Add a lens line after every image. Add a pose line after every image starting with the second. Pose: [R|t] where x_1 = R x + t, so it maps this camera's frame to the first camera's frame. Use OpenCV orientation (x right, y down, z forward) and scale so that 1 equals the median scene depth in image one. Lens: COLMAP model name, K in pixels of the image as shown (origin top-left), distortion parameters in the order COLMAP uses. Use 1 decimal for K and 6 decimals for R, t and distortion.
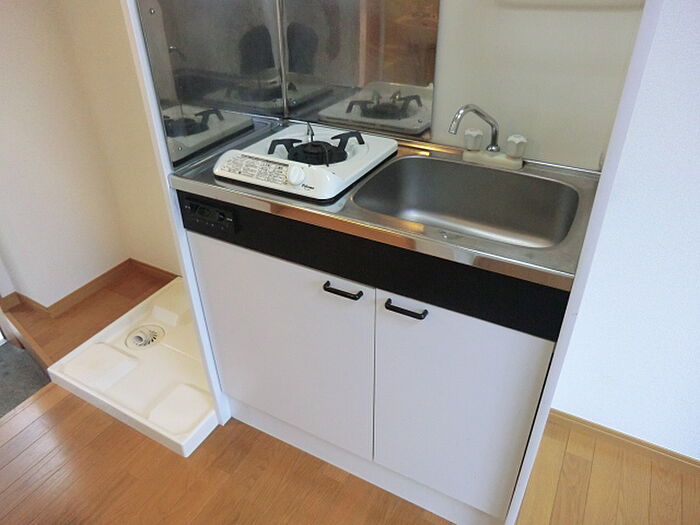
lens RADIAL K [[503.0, 0, 347.1], [0, 503.0, 258.3], [0, 0, 1]] dist [-0.110932, 0.117350]
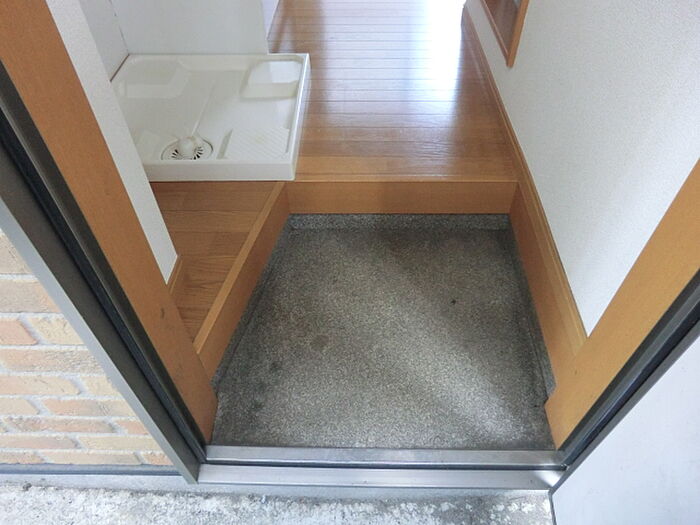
lens RADIAL K [[503.0, 0, 347.1], [0, 503.0, 258.3], [0, 0, 1]] dist [-0.110932, 0.117350]
pose [[-0.469013, -0.638710, 0.609980, -1.748218], [0.489384, 0.386987, 0.781501, -0.395708], [-0.735208, 0.665049, 0.131072, 1.344784]]
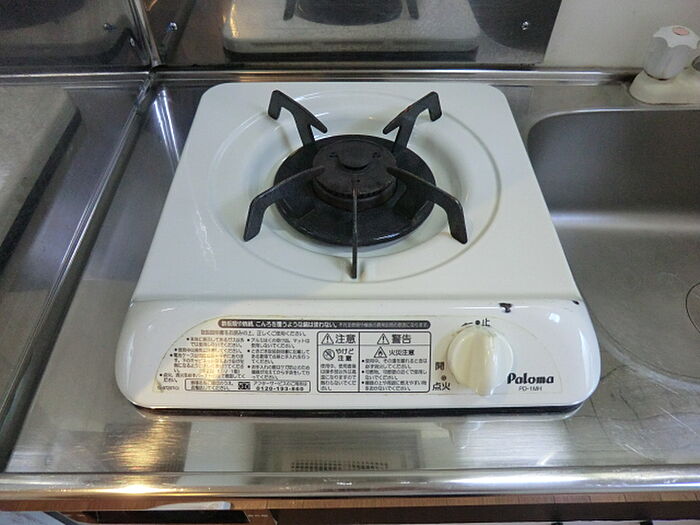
lens RADIAL K [[503.0, 0, 347.1], [0, 503.0, 258.3], [0, 0, 1]] dist [-0.110932, 0.117350]
pose [[0.869801, -0.365733, 0.331189, -0.209449], [0.249921, 0.905329, 0.343392, -0.288967], [-0.425425, -0.215912, 0.878860, 0.674795]]
